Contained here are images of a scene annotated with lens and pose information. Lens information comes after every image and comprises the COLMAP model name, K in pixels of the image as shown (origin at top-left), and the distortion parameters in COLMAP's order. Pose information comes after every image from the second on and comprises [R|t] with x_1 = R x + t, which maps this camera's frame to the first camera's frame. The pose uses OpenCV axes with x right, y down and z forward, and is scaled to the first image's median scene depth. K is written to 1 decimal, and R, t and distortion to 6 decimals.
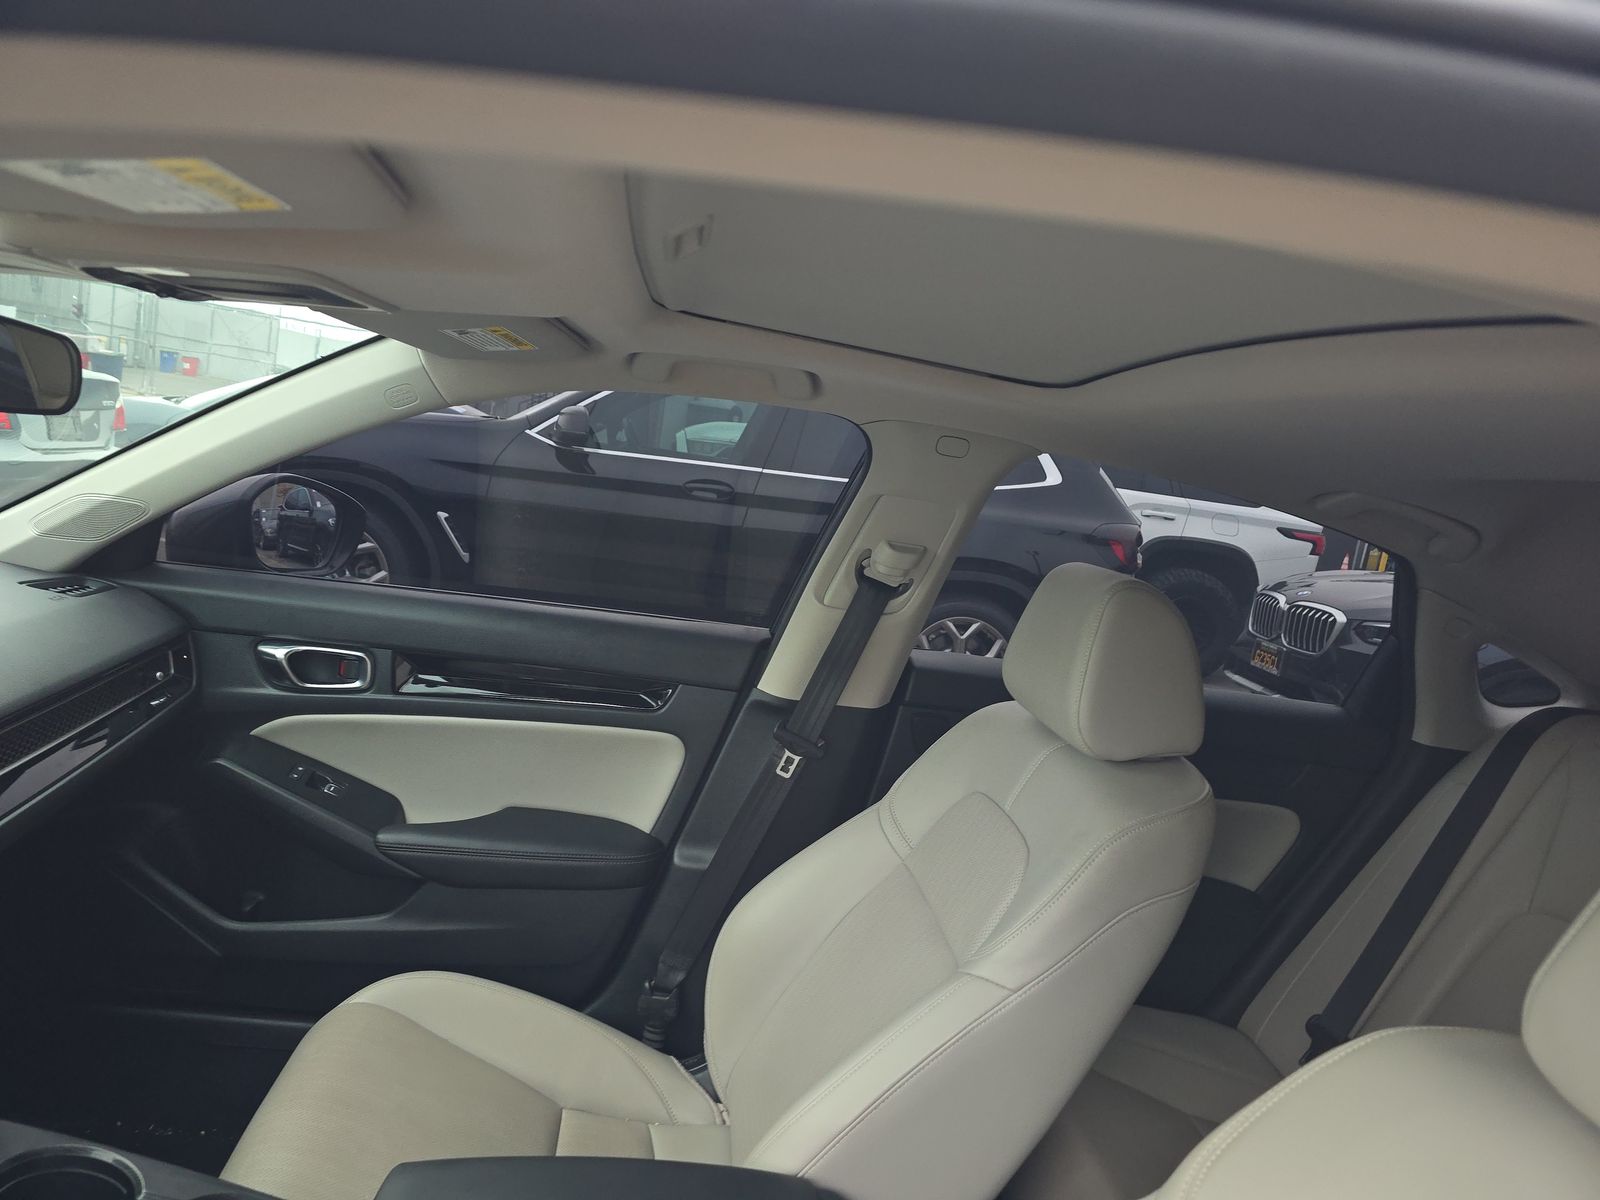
lens RADIAL K [[1080.5, 0, 798.8], [0, 1080.5, 591.8], [0, 0, 1]] dist [0.055681, -0.047019]
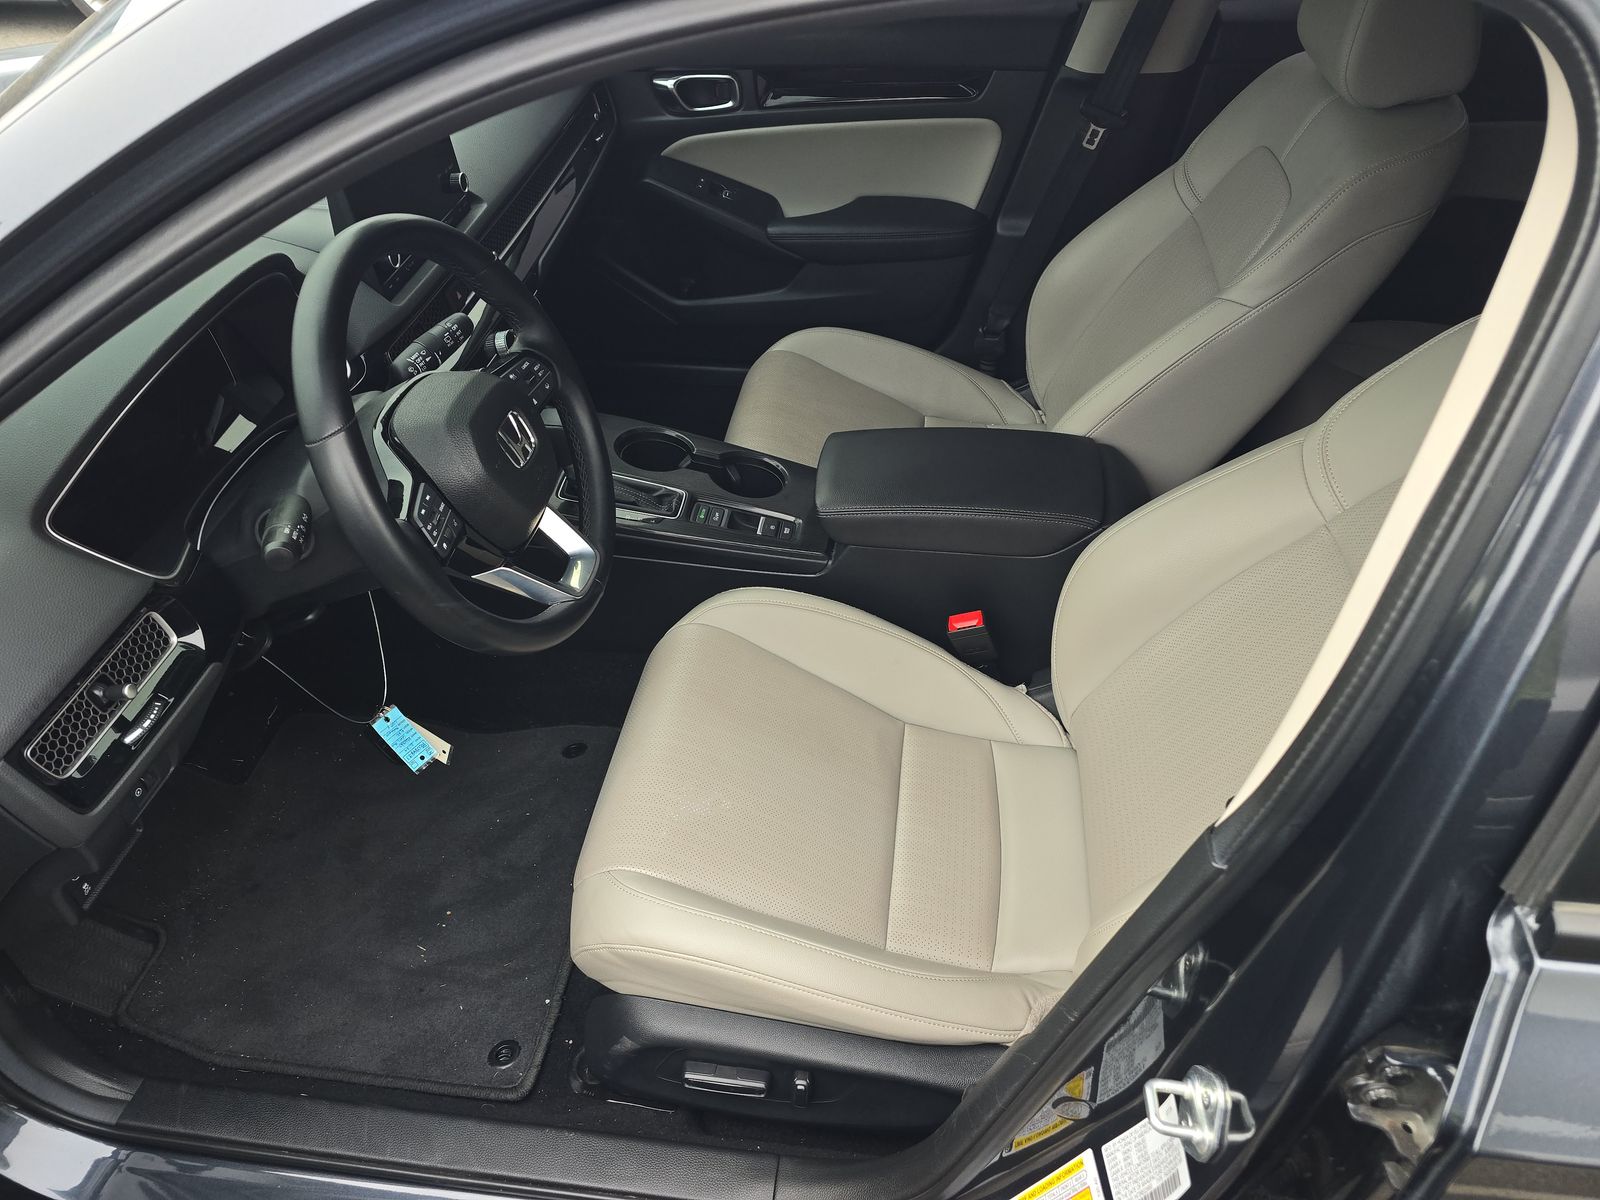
lens RADIAL K [[1080.5, 0, 798.8], [0, 1080.5, 591.8], [0, 0, 1]] dist [0.055681, -0.047019]
pose [[0.954562, 0.018031, -0.297466, 0.044733], [0.143322, 0.847378, 0.511282, -0.068087], [0.261285, -0.530684, 0.806291, -0.269286]]
